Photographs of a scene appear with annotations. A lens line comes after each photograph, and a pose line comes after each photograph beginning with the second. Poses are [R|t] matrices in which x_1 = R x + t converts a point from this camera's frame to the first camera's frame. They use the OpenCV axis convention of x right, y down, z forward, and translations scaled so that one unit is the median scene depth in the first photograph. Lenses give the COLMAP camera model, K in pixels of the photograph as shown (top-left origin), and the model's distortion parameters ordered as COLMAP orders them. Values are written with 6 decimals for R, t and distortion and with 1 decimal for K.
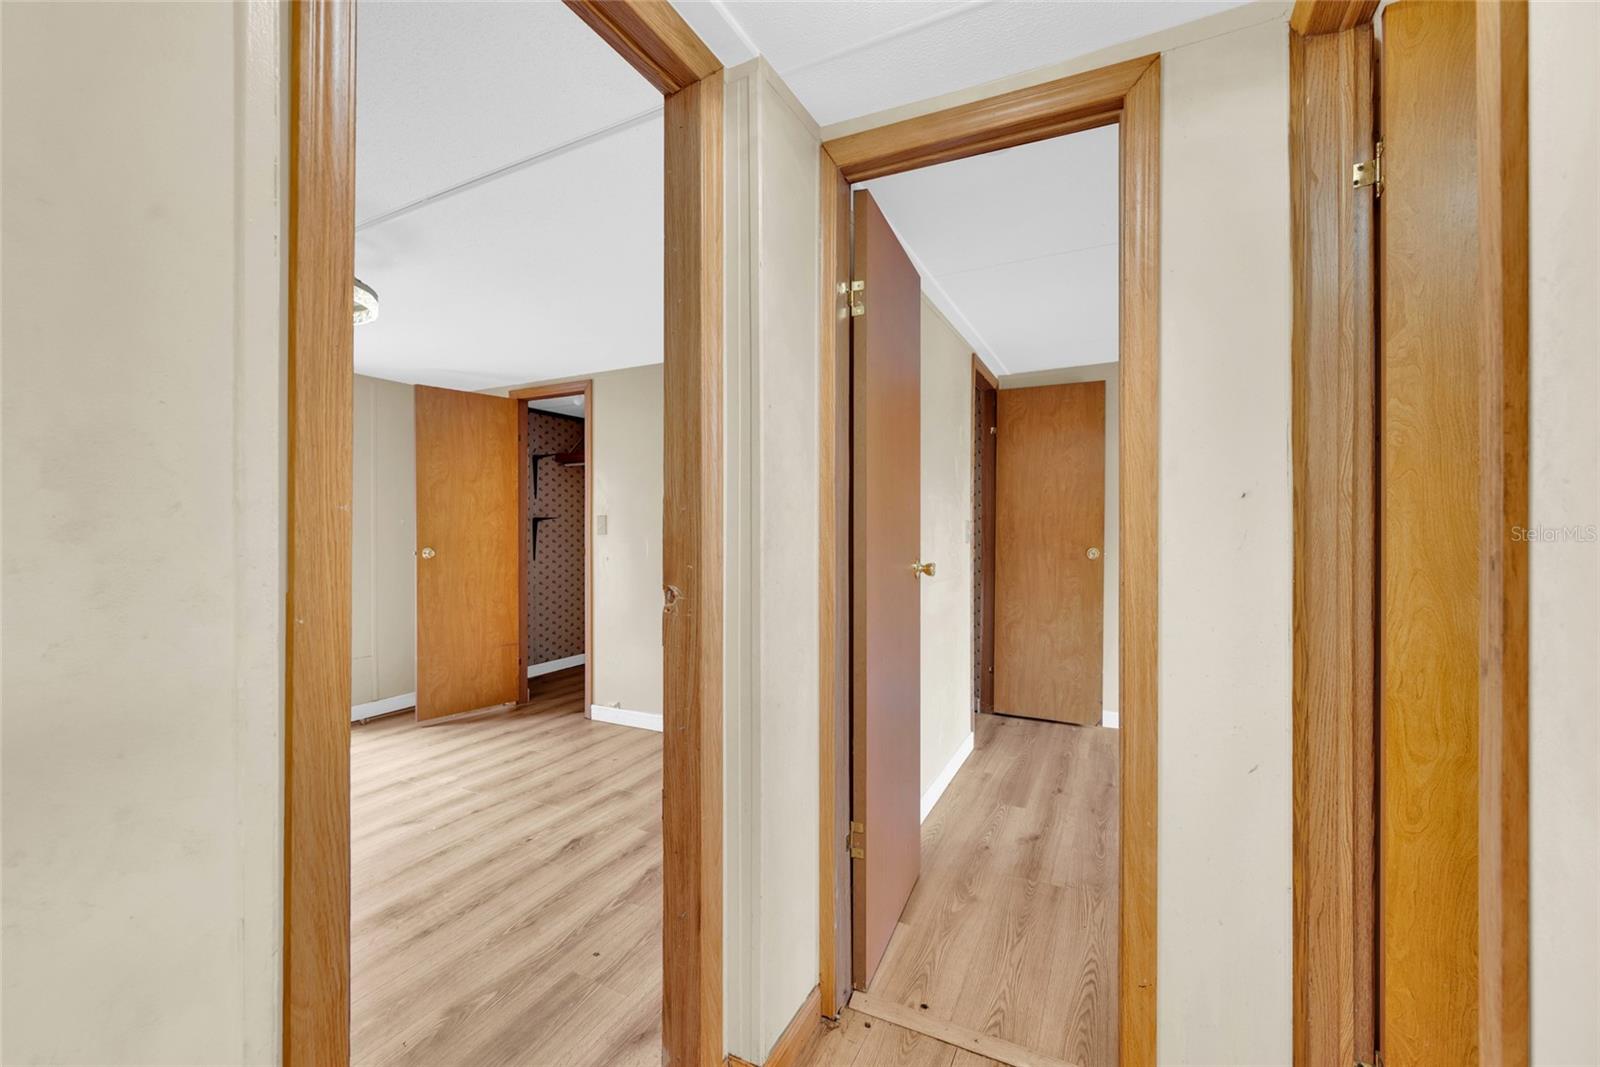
lens RADIAL K [[649.3, 0, 805.9], [0, 649.3, 530.3], [0, 0, 1]] dist [0.003118, 0.000127]
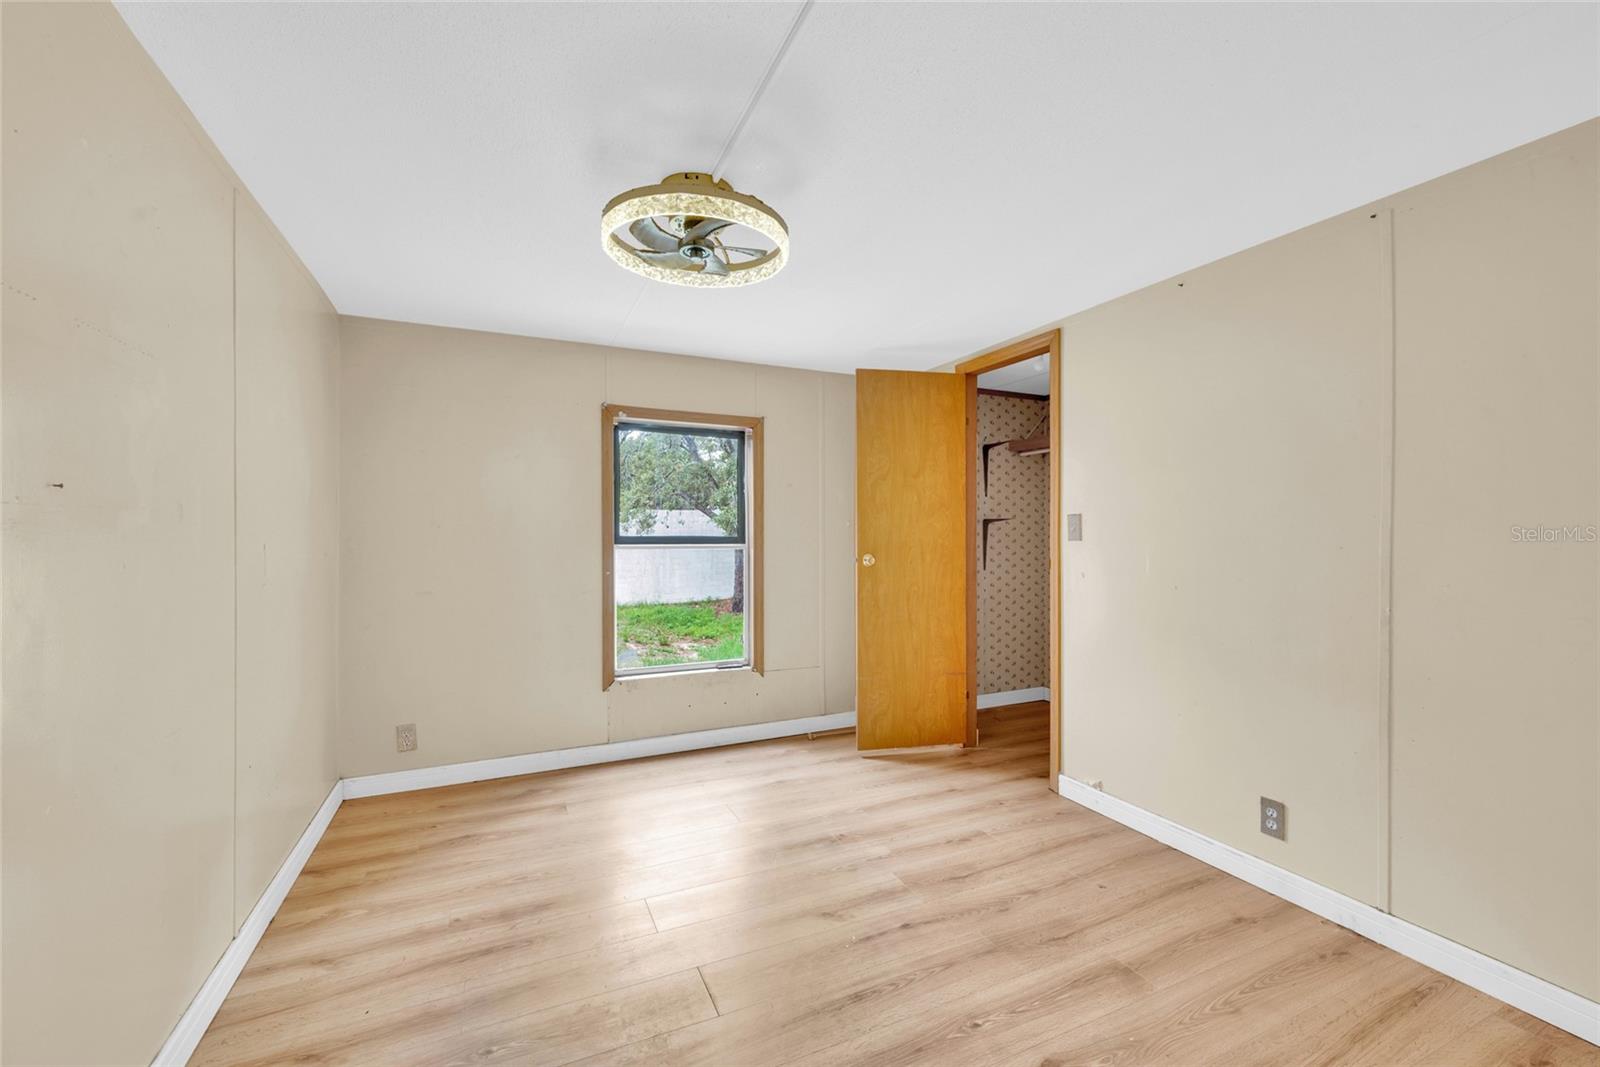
lens RADIAL K [[649.3, 0, 805.9], [0, 649.3, 530.3], [0, 0, 1]] dist [0.003118, 0.000127]
pose [[0.786449, -0.001112, -0.617655, -0.101492], [-0.002079, 0.999988, -0.004448, -0.000934], [0.617652, 0.004783, 0.786437, 0.246048]]
